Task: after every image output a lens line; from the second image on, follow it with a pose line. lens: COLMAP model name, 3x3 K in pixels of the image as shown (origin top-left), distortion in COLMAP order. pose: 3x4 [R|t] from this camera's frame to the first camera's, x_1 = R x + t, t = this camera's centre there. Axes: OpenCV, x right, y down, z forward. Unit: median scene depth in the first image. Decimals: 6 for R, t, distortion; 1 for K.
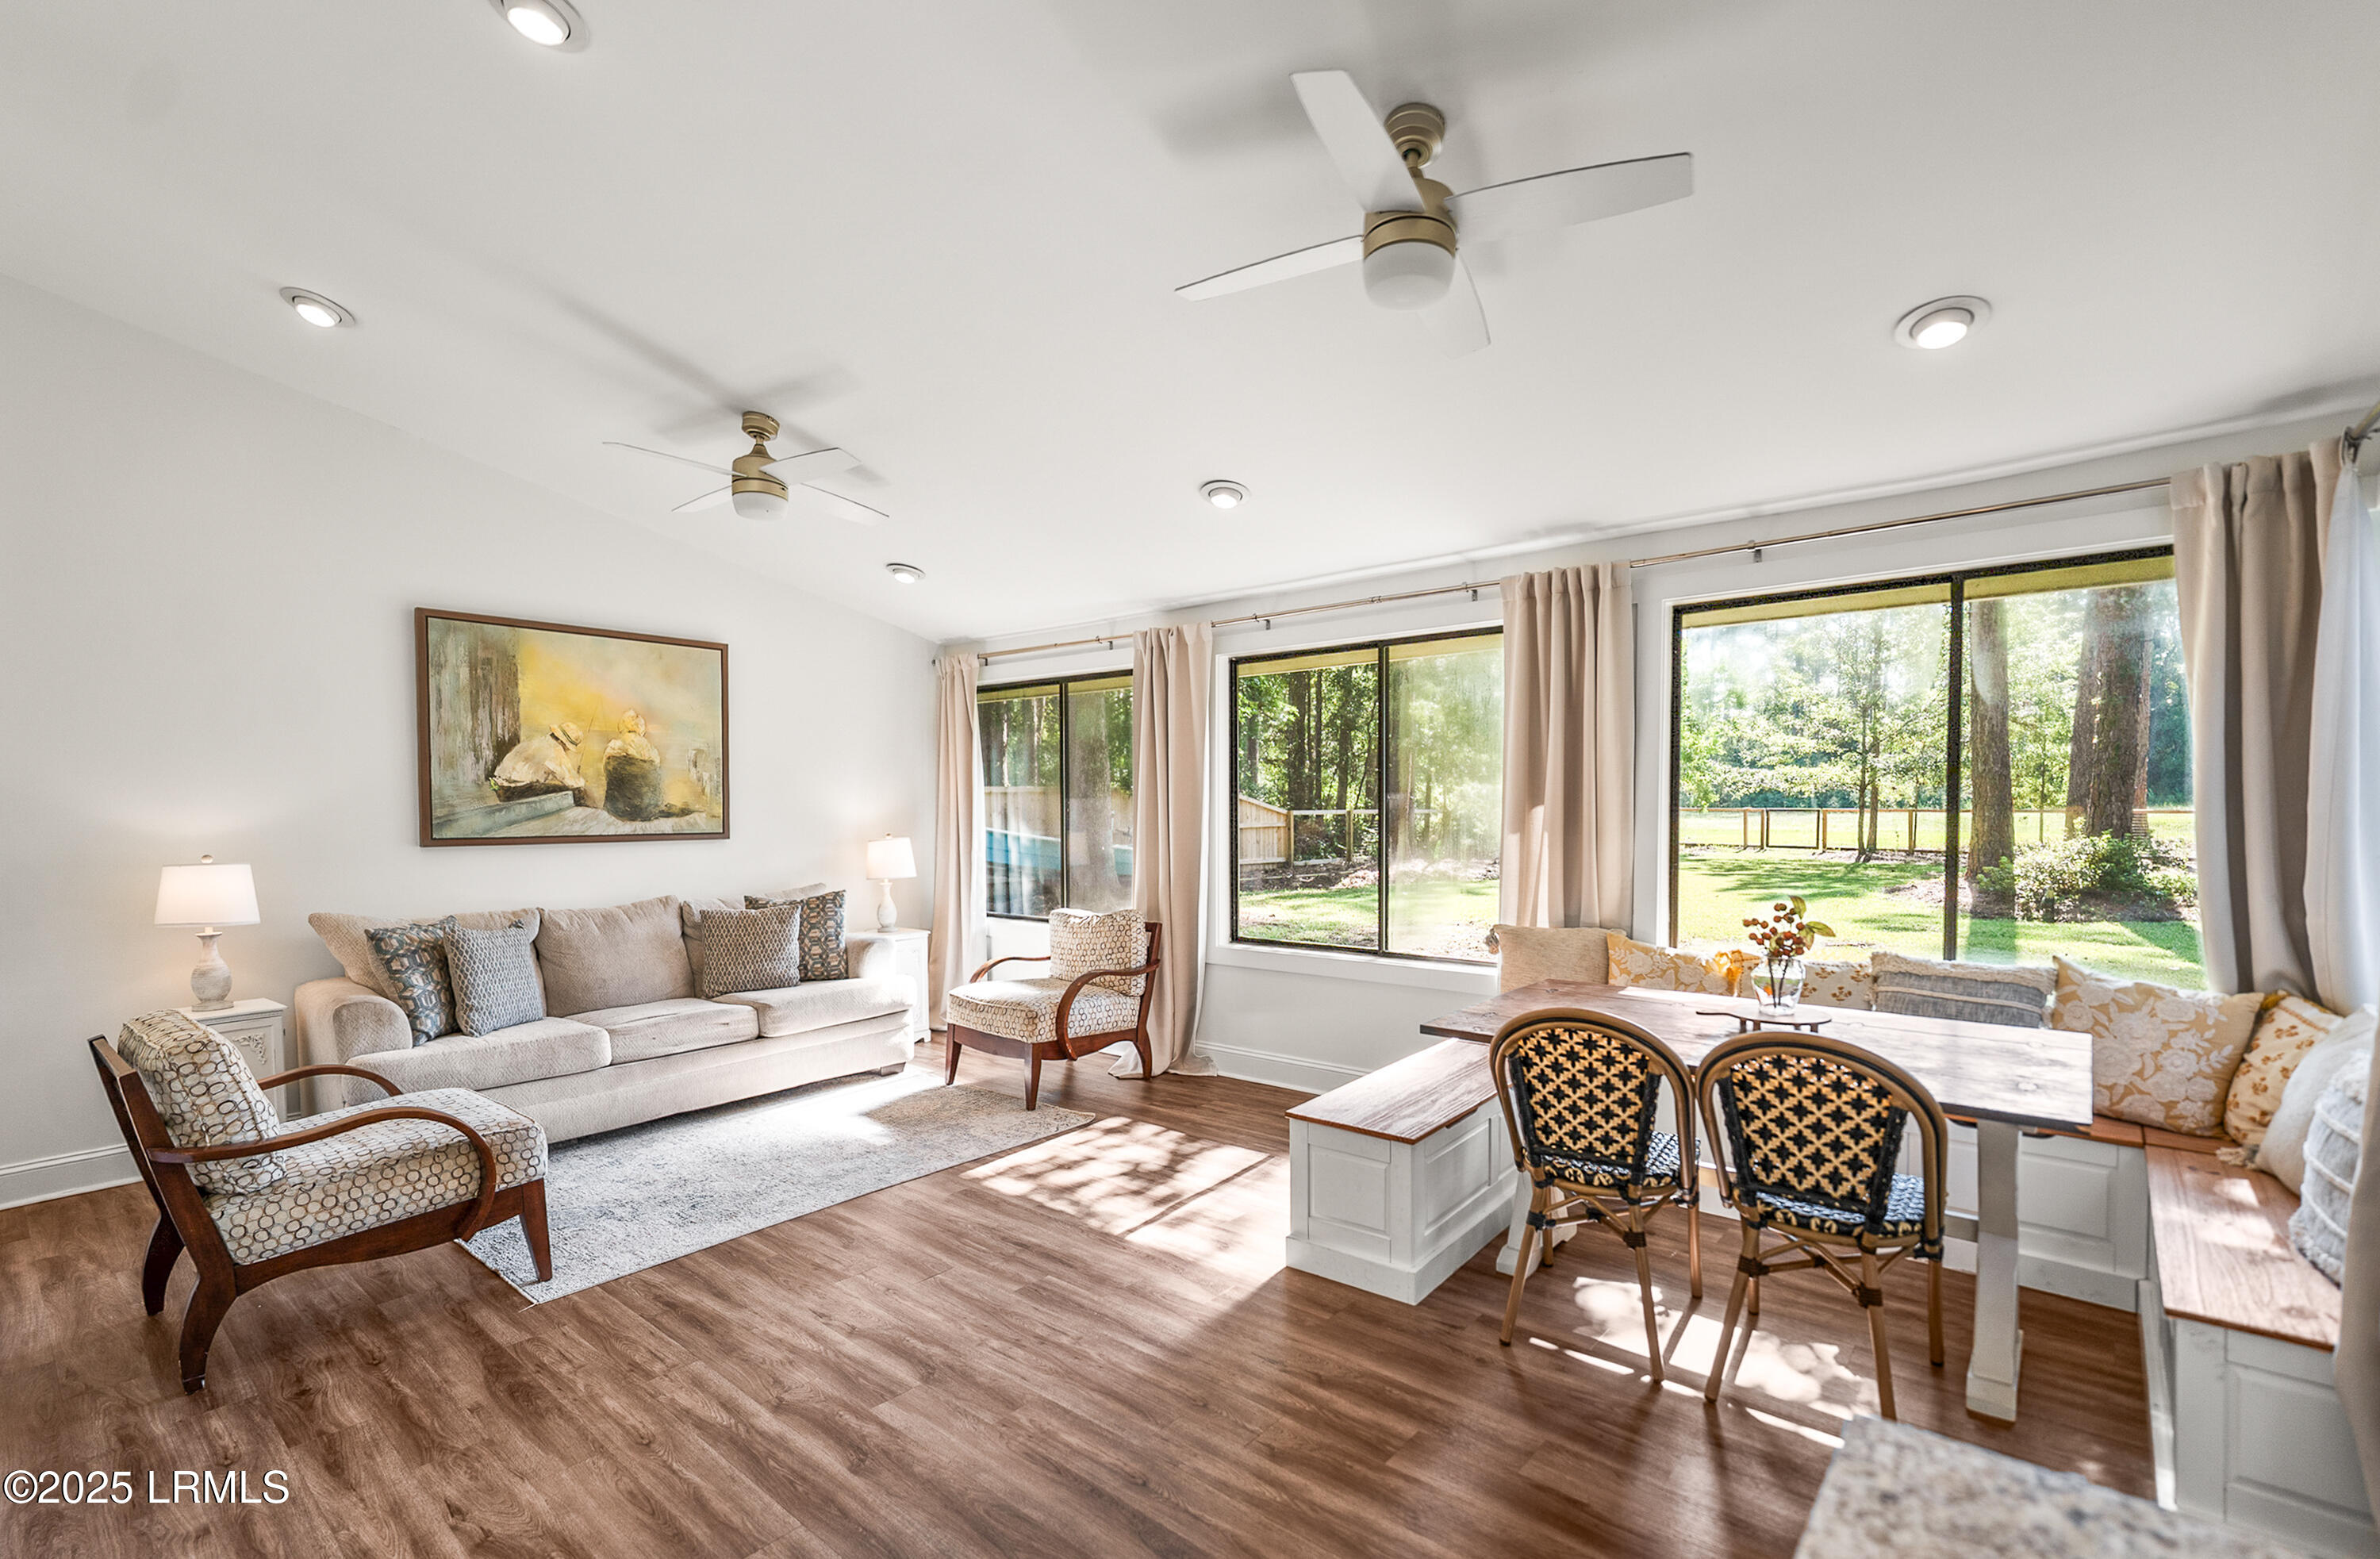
lens RADIAL K [[1065.2, 0, 1211.8], [0, 1065.2, 834.1], [0, 0, 1]] dist [0.006151, -0.000485]
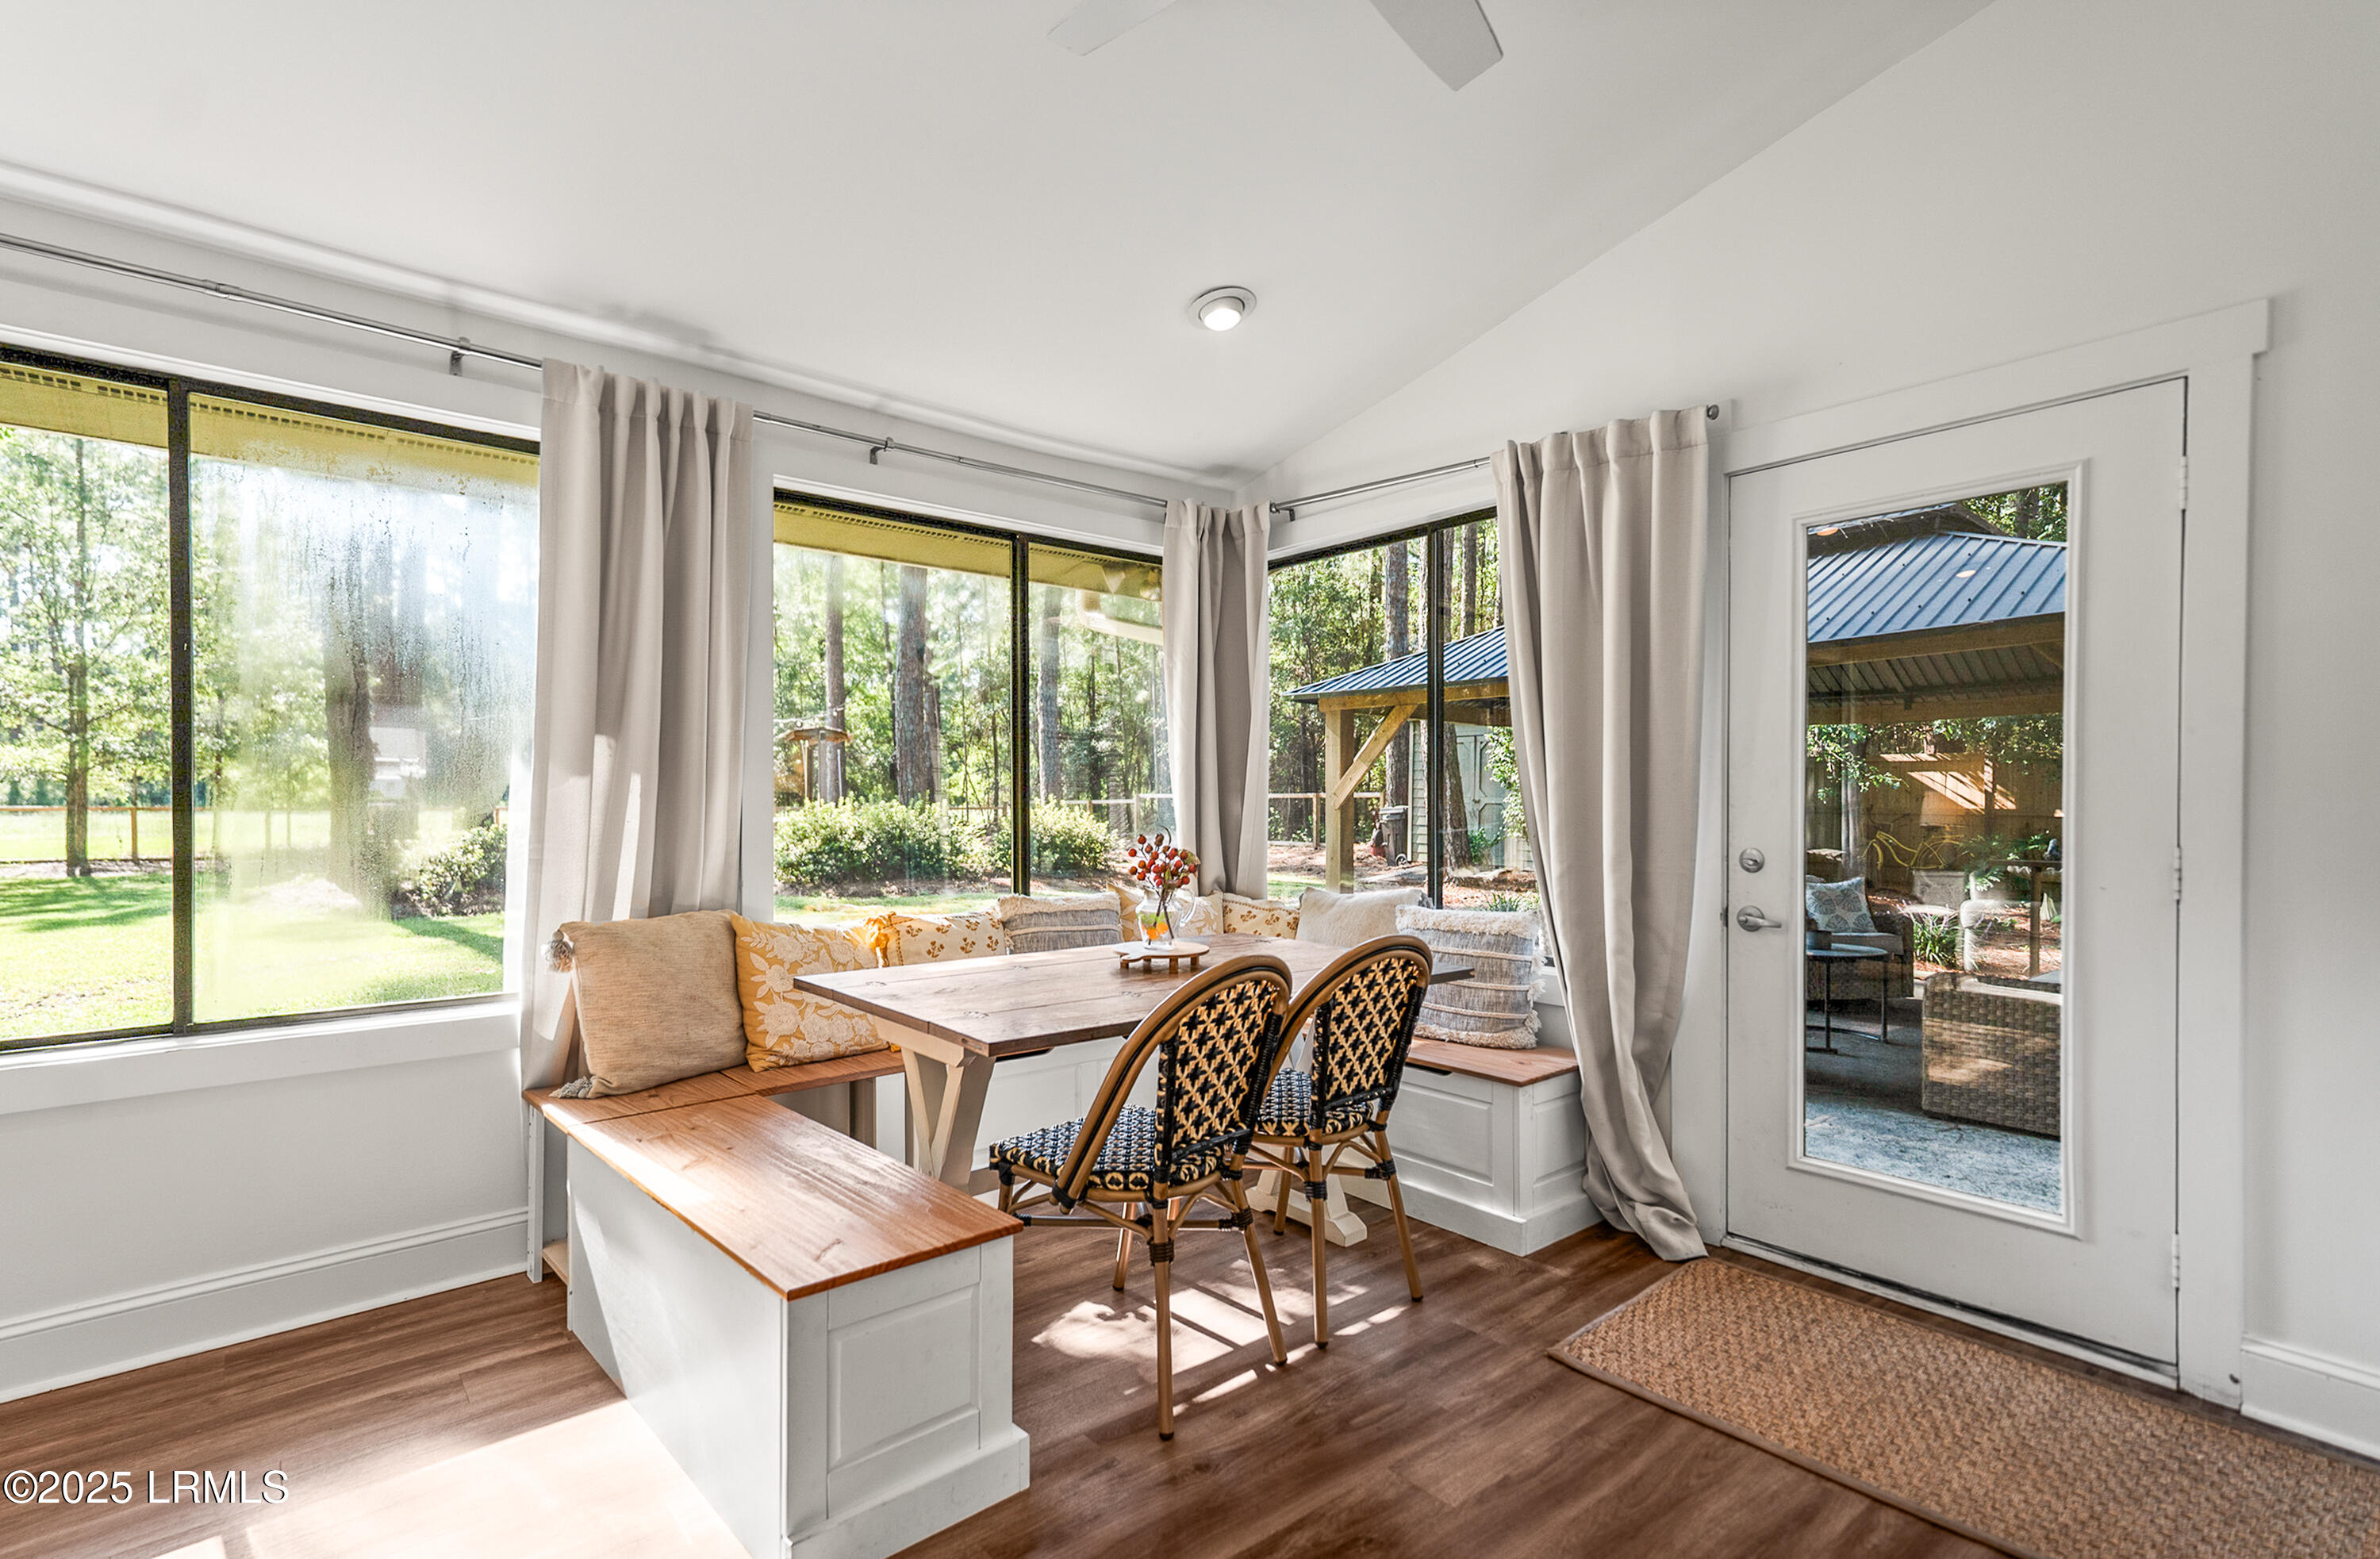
lens RADIAL K [[1132.5, 0, 1194.8], [0, 1132.5, 804.3], [0, 0, 1]] dist [0.015360, 0.000442]
pose [[0.172935, 0.004028, 0.984925, -0.378272], [0.028825, 0.999543, -0.009149, 0.039980], [-0.984511, 0.029972, 0.172740, 0.642293]]
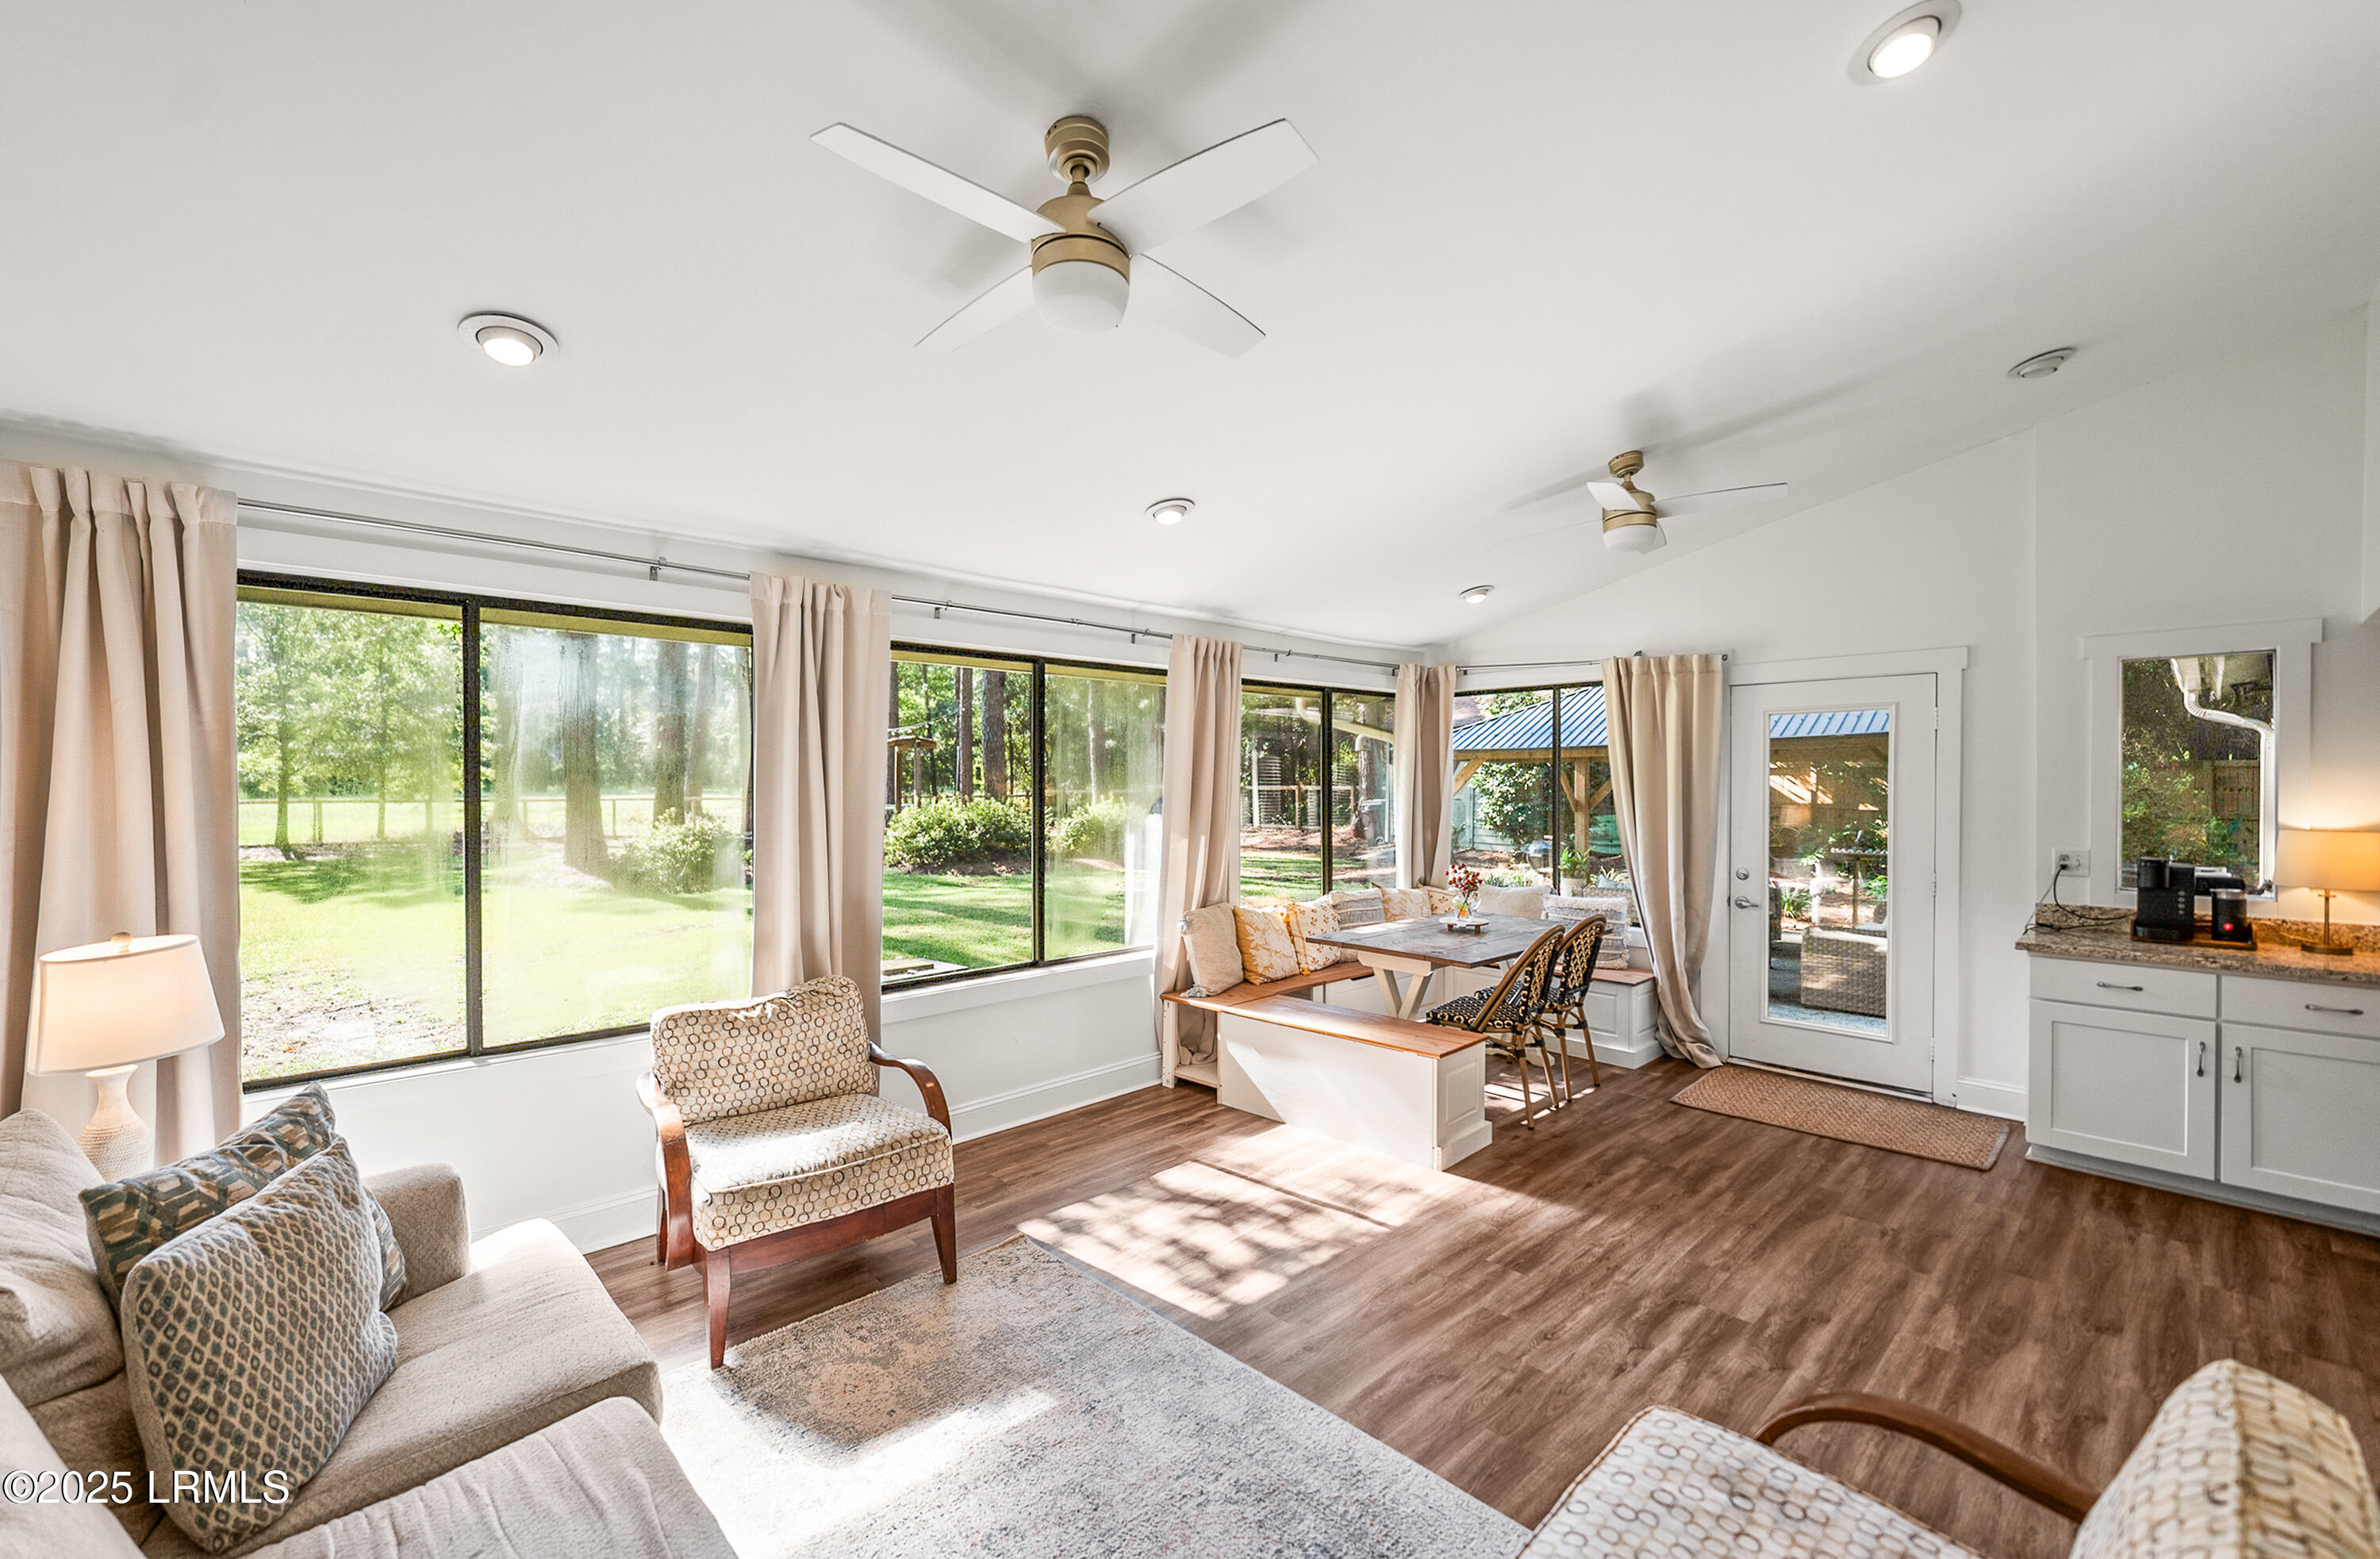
lens RADIAL K [[975.3, 0, 1204.9], [0, 975.3, 787.6], [0, 0, 1]] dist [-0.009547, 0.000912]
pose [[0.114625, 0.000631, 0.993409, -1.040182], [0.032730, 0.999455, -0.004411, -0.065670], [-0.992870, 0.033020, 0.114542, 1.021019]]
